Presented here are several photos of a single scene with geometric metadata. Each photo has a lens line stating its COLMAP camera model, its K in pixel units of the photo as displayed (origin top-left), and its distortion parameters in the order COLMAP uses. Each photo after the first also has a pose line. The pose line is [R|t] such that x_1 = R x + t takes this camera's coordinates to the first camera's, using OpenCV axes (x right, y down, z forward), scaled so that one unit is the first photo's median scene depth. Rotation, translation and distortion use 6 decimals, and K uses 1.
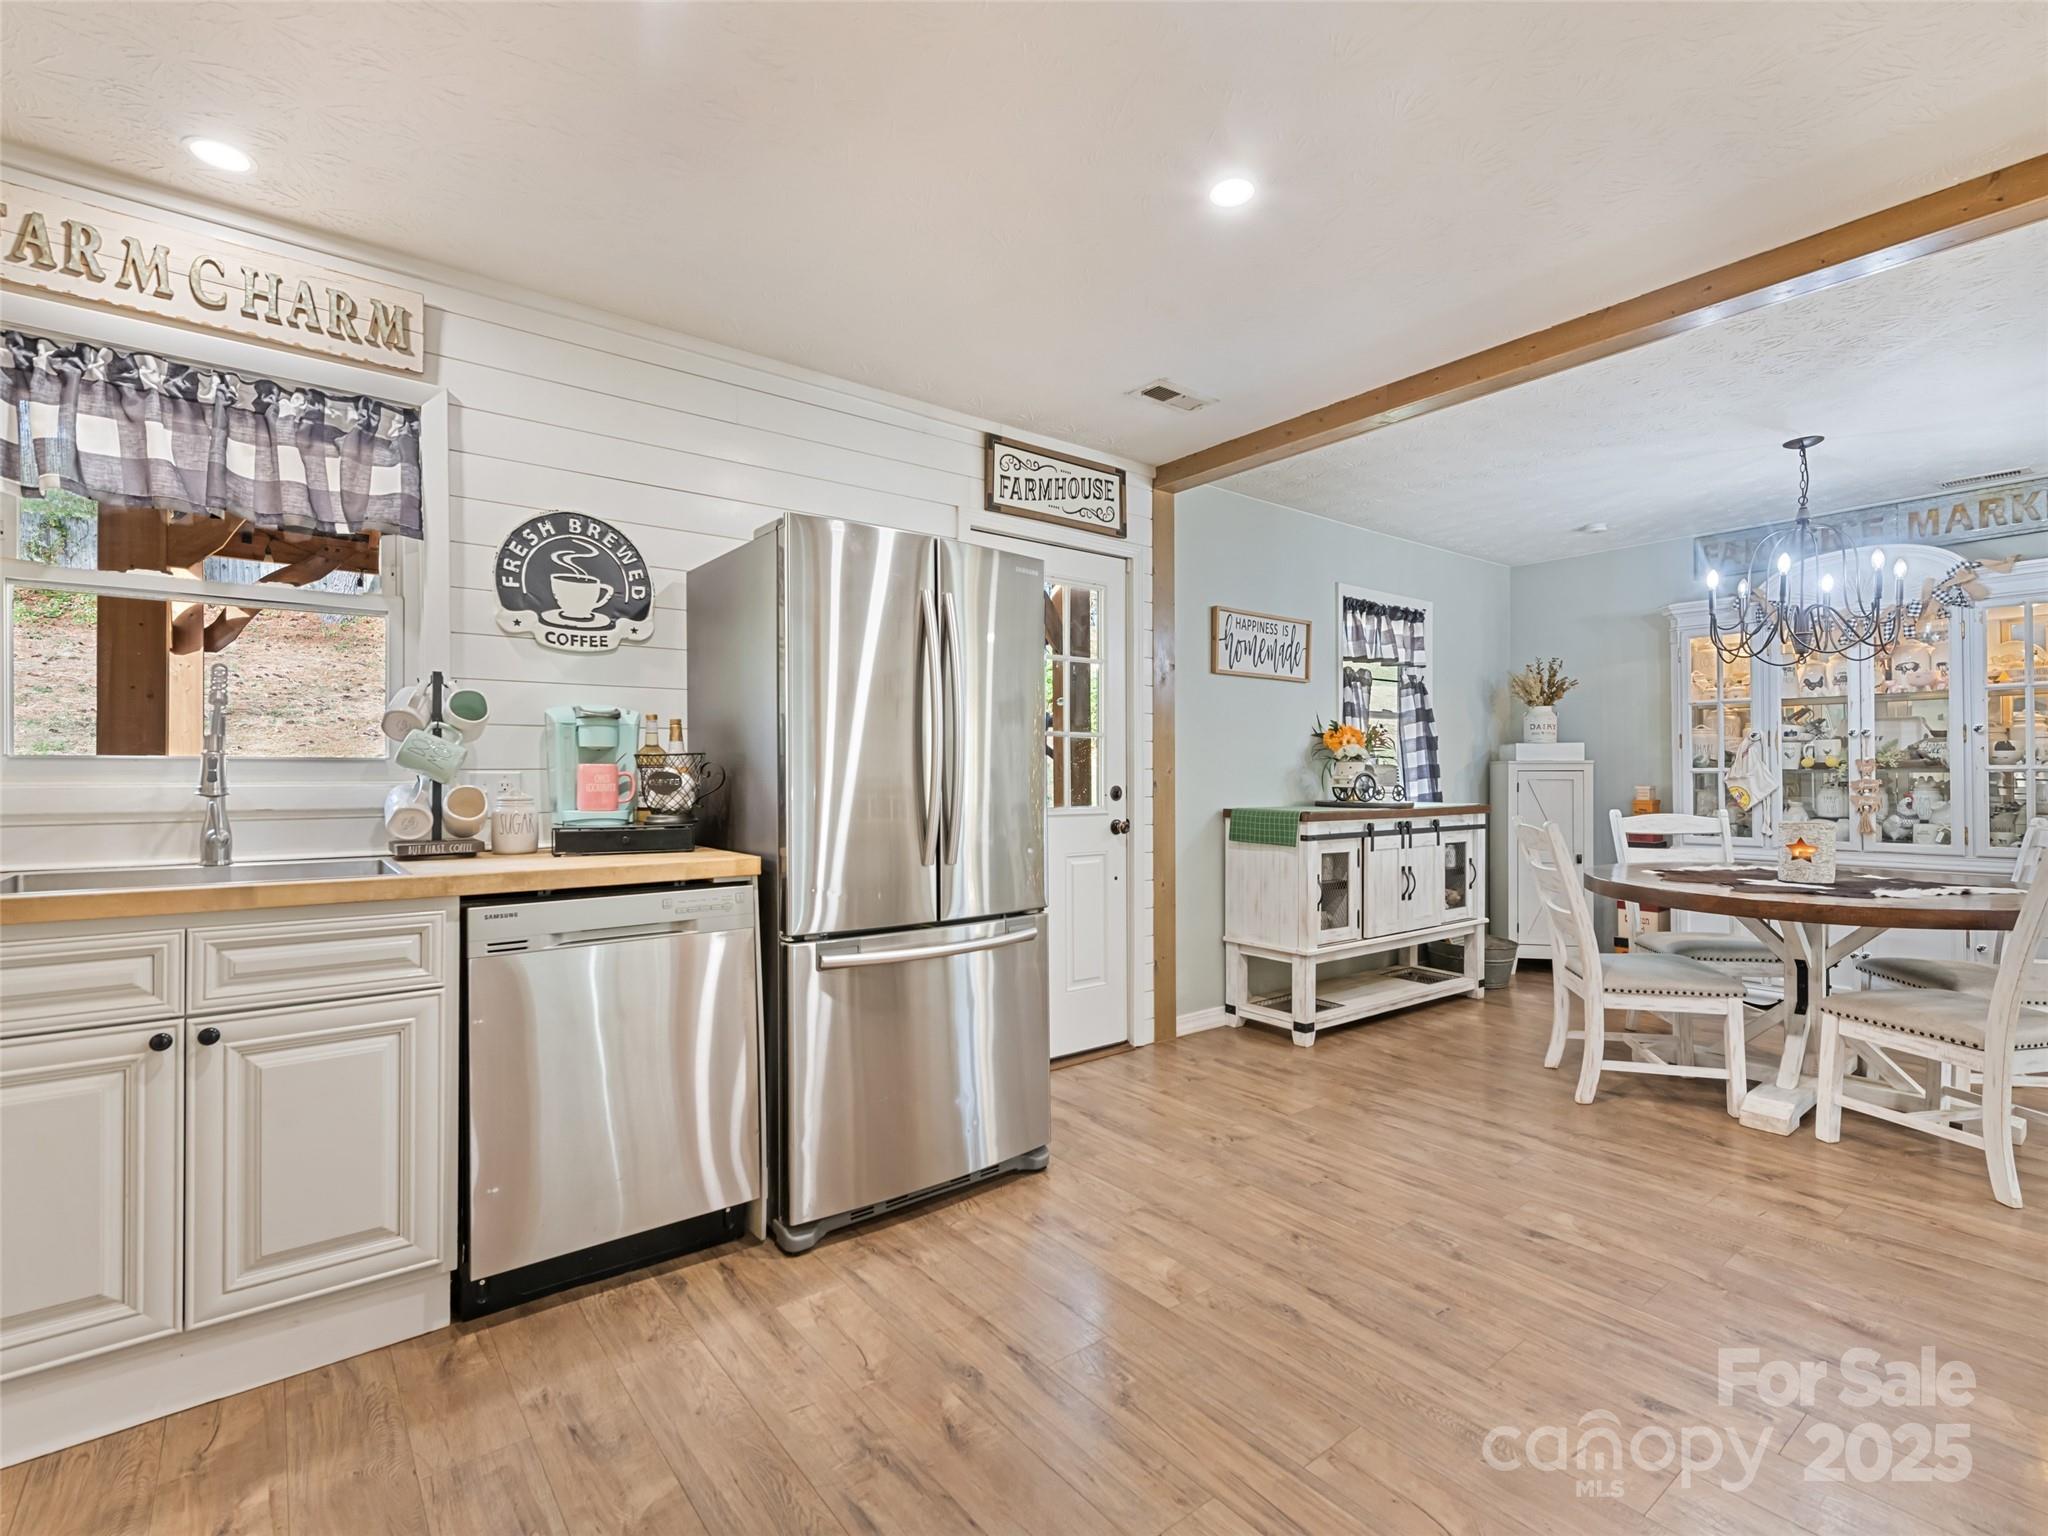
lens RADIAL K [[929.2, 0, 1022.3], [0, 929.2, 770.9], [0, 0, 1]] dist [-0.004643, -0.001597]
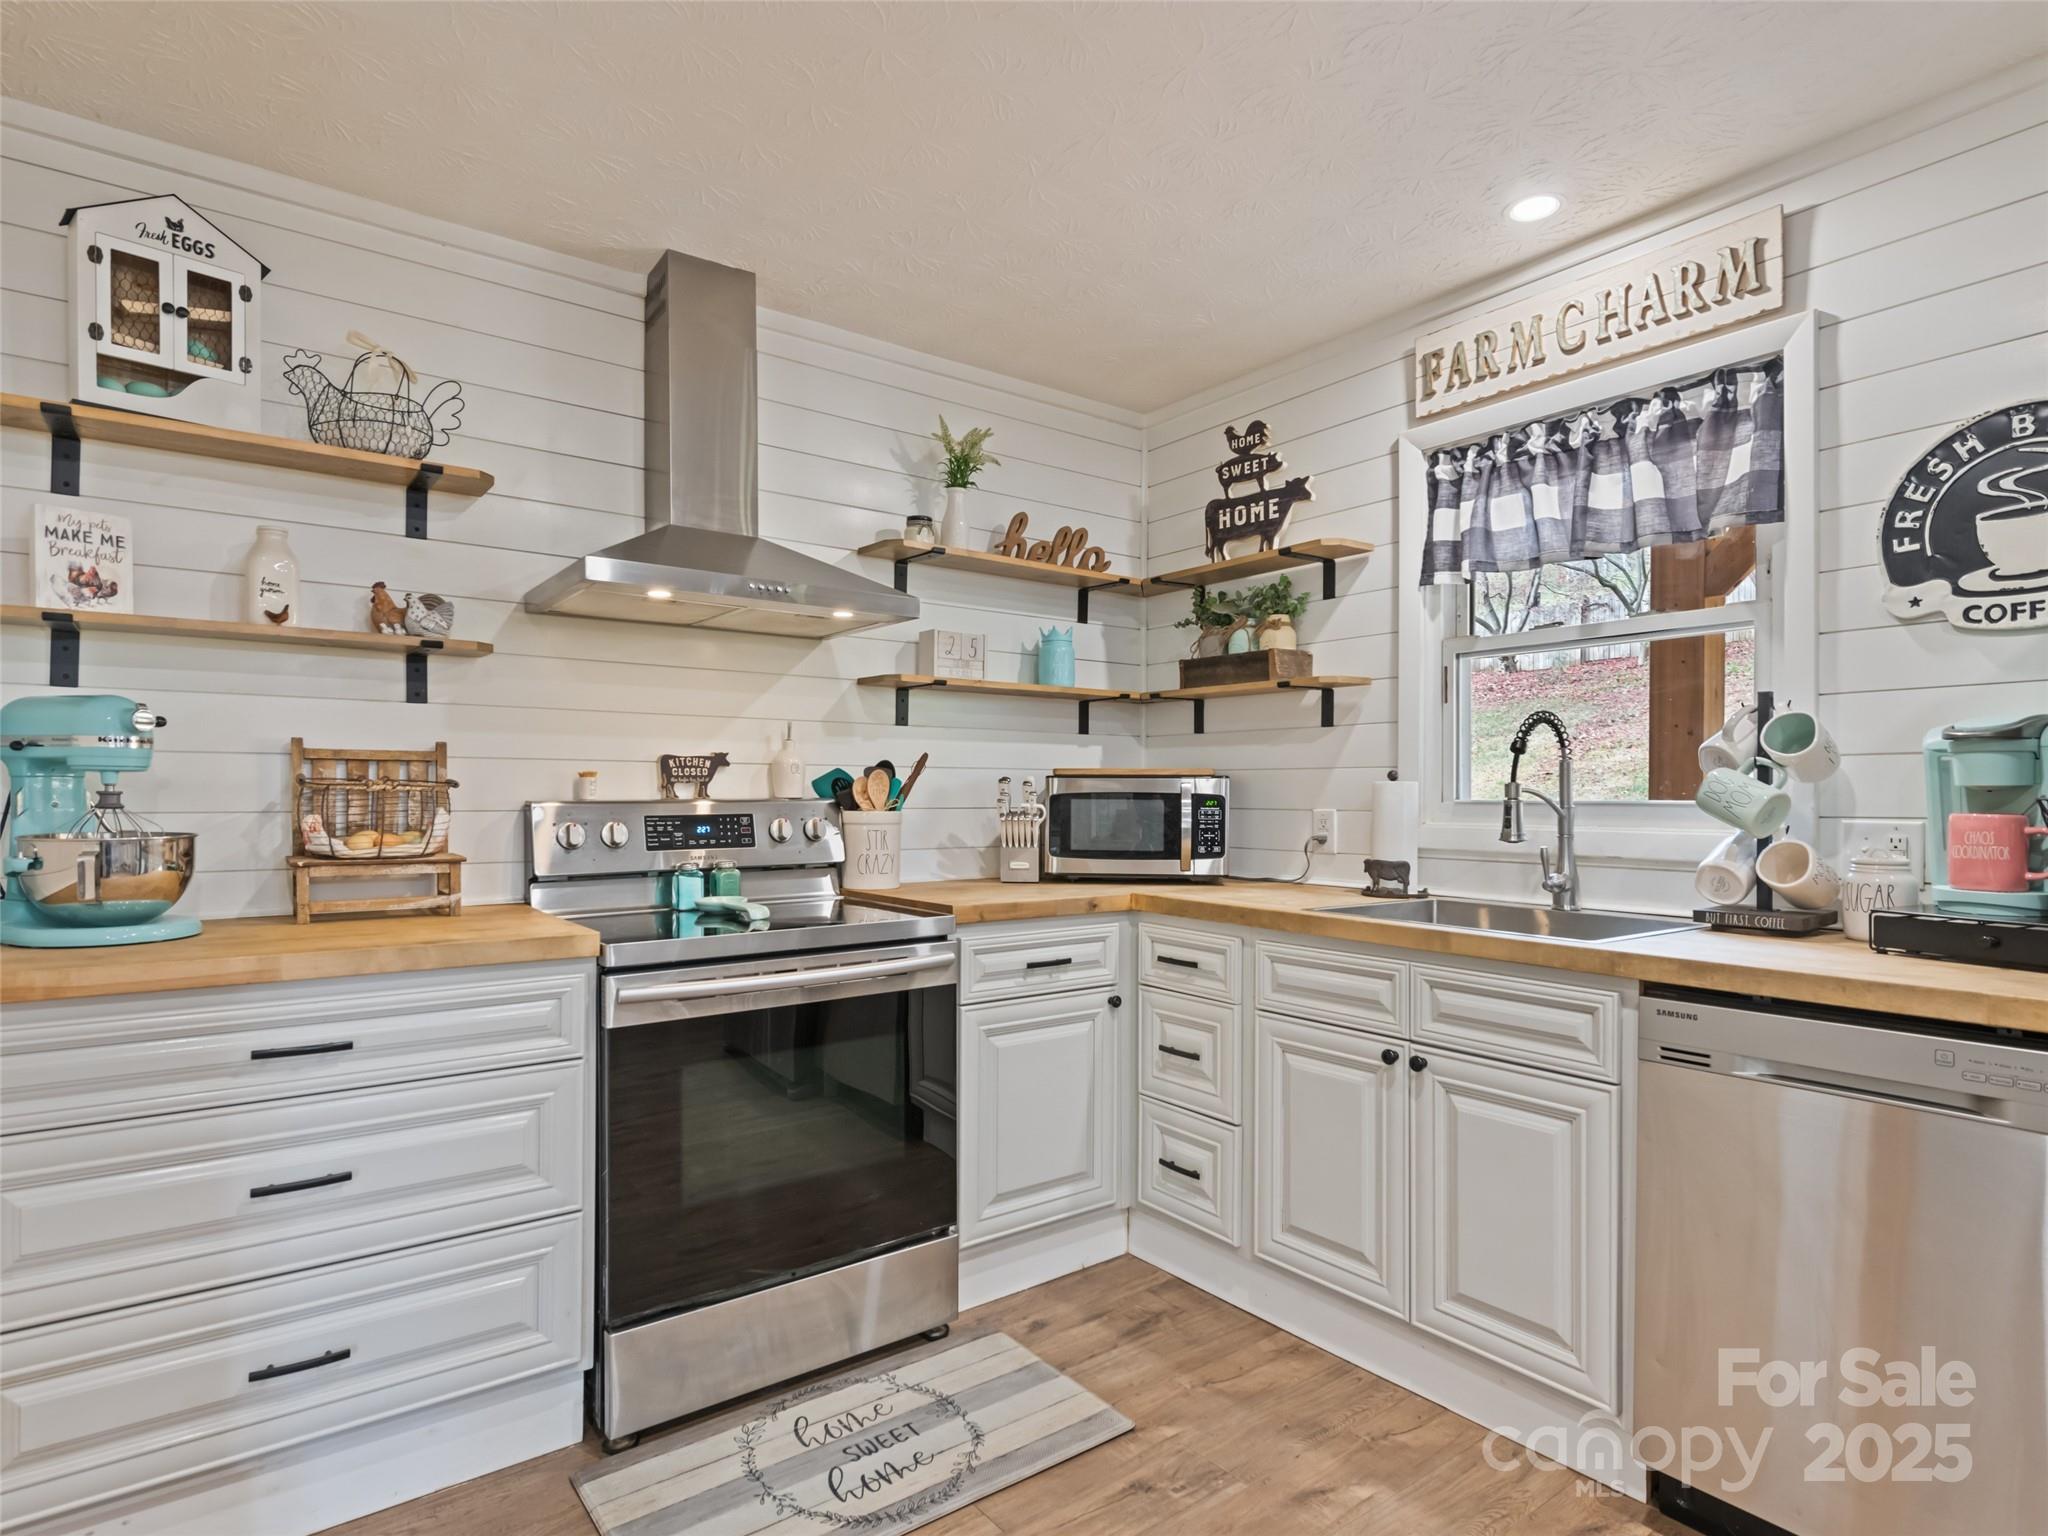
lens RADIAL K [[1090.3, 0, 1027.6], [0, 1090.3, 795.2], [0, 0, 1]] dist [0.003025, -0.000478]
pose [[-0.022581, 0.003581, -0.999739, 0.299970], [0.003128, 0.999989, 0.003511, -0.025975], [0.999740, -0.003048, -0.022592, 0.407793]]
